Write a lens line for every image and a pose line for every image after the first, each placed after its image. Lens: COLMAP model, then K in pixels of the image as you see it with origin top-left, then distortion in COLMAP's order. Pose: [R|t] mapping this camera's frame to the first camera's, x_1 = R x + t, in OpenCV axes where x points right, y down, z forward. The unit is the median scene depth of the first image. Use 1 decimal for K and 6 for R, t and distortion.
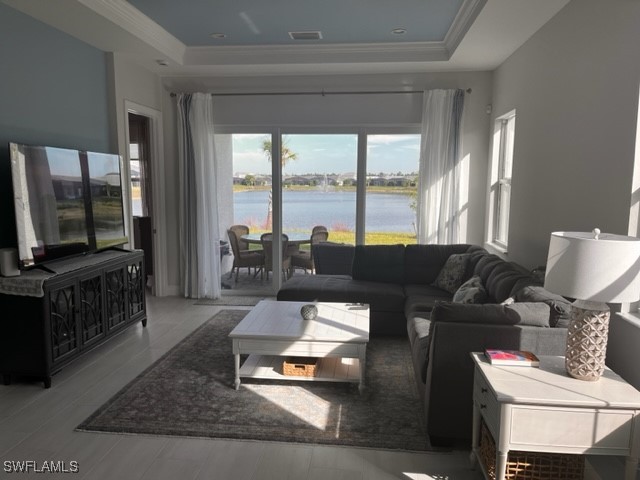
lens RADIAL K [[484.7, 0, 318.3], [0, 484.7, 242.4], [0, 0, 1]] dist [0.051925, -0.065864]
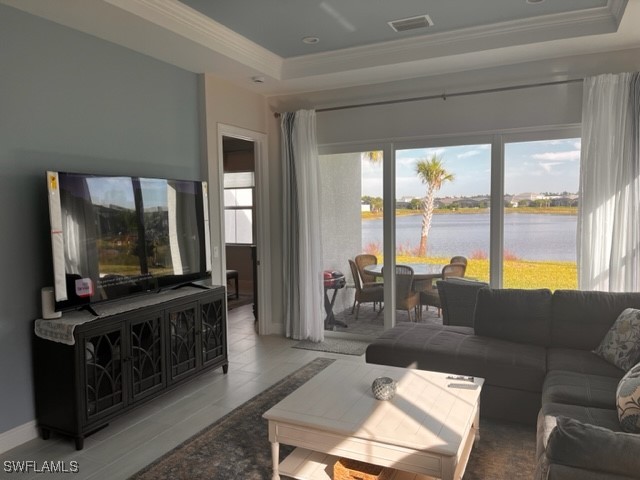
lens RADIAL K [[484.7, 0, 317.3], [0, 484.7, 240.0], [0, 0, 1]] dist [0.051925, -0.065864]
pose [[0.943337, 0.000282, -0.331835, 0.092569], [-0.018196, 0.998539, -0.050880, -0.026227], [0.331336, 0.054035, 0.941964, 0.208085]]
